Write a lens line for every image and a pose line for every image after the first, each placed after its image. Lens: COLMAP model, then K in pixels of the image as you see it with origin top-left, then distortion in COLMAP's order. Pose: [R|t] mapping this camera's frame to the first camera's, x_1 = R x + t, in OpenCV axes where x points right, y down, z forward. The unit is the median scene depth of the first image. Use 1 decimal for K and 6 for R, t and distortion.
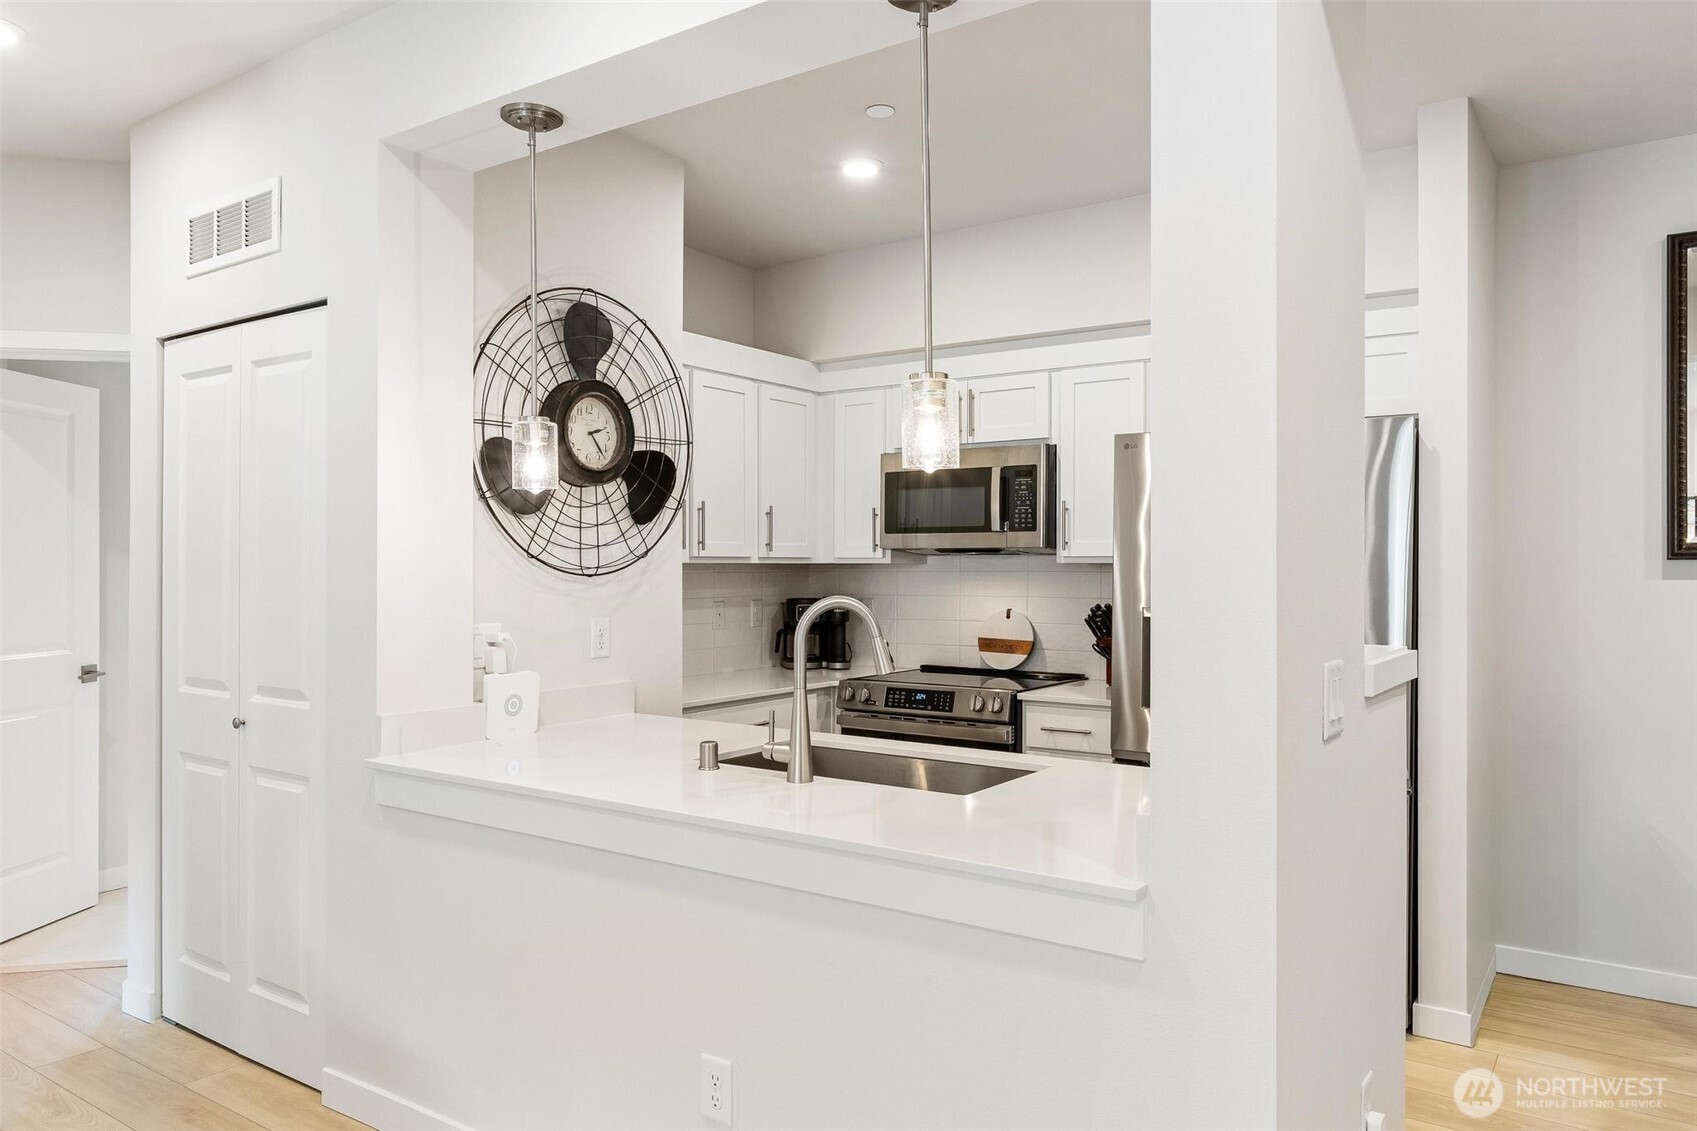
lens RADIAL K [[1078.8, 0, 853.0], [0, 1078.8, 561.2], [0, 0, 1]] dist [-0.003014, 0.000382]
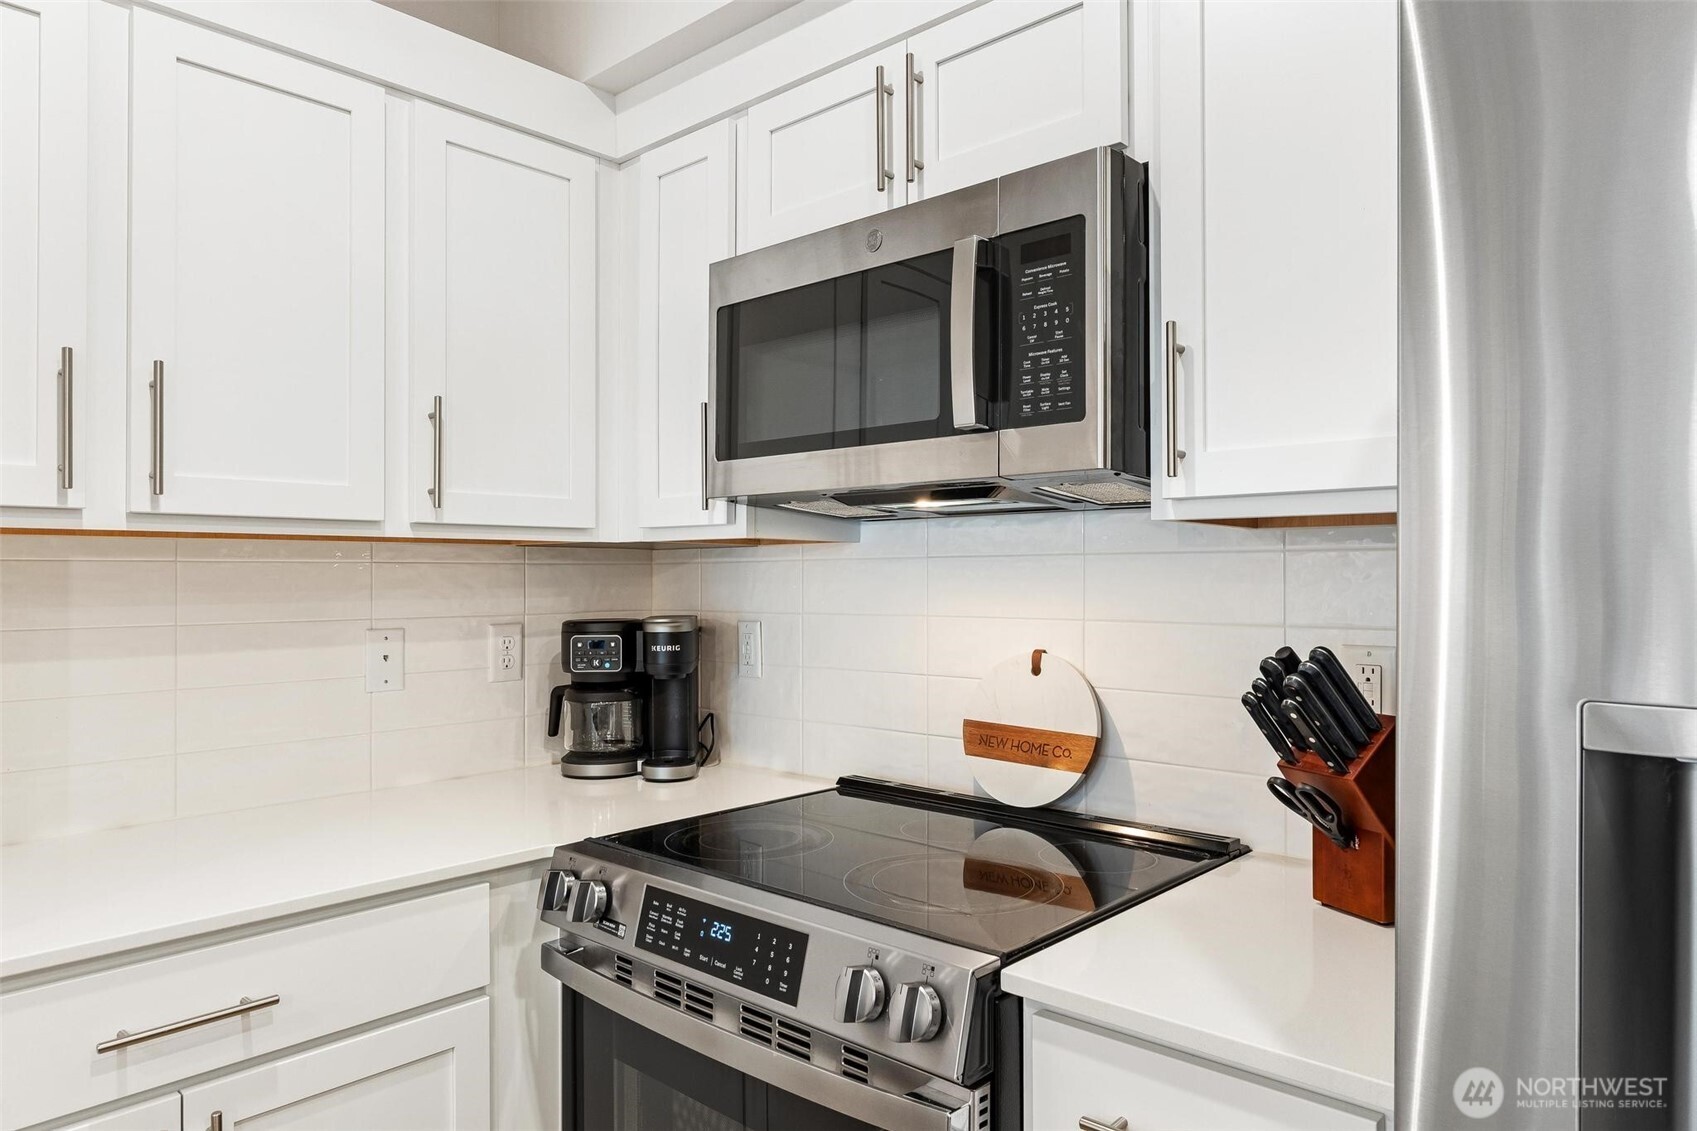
lens RADIAL K [[1078.8, 0, 853.0], [0, 1078.8, 561.2], [0, 0, 1]] dist [-0.003014, 0.000382]
pose [[0.992879, -0.005185, -0.119010, 0.137945], [0.004137, 0.999950, -0.009052, 0.016653], [0.119052, 0.008495, 0.992852, 0.664512]]
